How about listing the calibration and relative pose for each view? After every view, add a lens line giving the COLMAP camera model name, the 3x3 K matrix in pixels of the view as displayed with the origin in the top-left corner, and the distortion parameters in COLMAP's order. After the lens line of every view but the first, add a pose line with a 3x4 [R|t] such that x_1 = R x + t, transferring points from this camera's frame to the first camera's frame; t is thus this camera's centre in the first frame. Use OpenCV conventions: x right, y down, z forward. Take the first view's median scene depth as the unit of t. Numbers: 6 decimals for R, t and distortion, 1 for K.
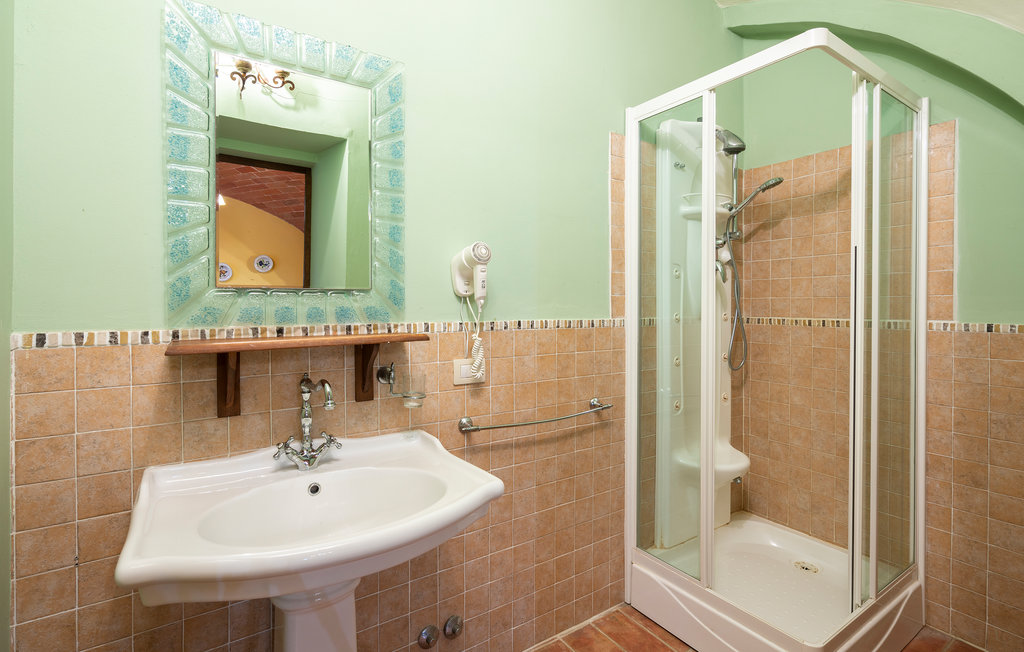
lens RADIAL K [[473.6, 0, 496.5], [0, 473.6, 313.3], [0, 0, 1]] dist [0.000648, 0.001160]
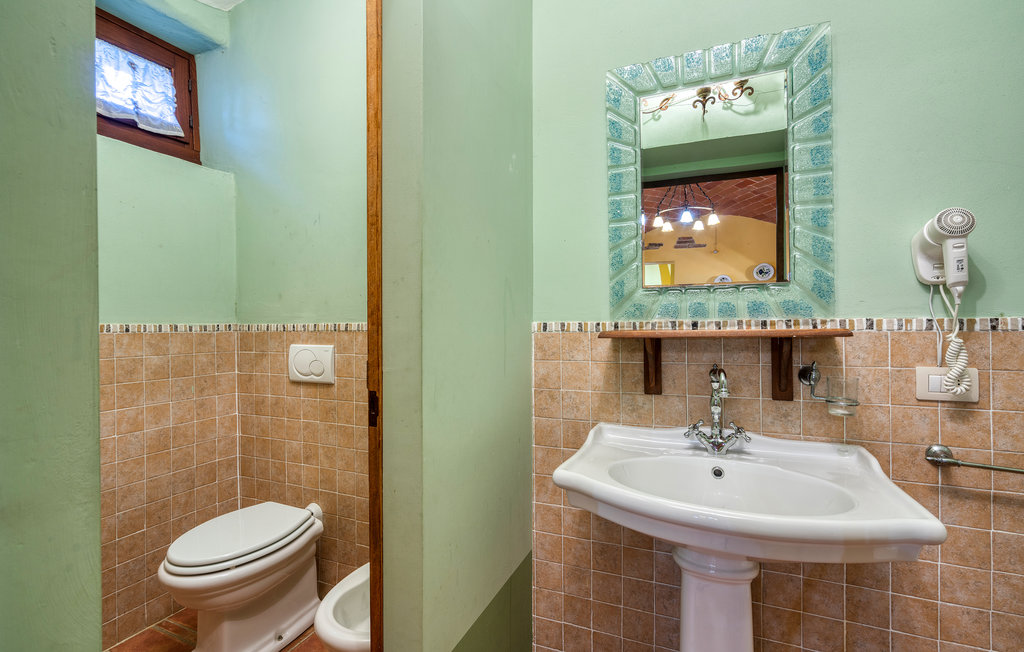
lens RADIAL K [[469.1, 0, 512.0], [0, 469.1, 326.0], [0, 0, 1]] dist [0.000361, 0.000298]
pose [[0.562622, 0.005020, -0.826699, 0.202398], [-0.003576, 0.999987, 0.003639, 0.036478], [0.826707, 0.000909, 0.562633, 0.024773]]
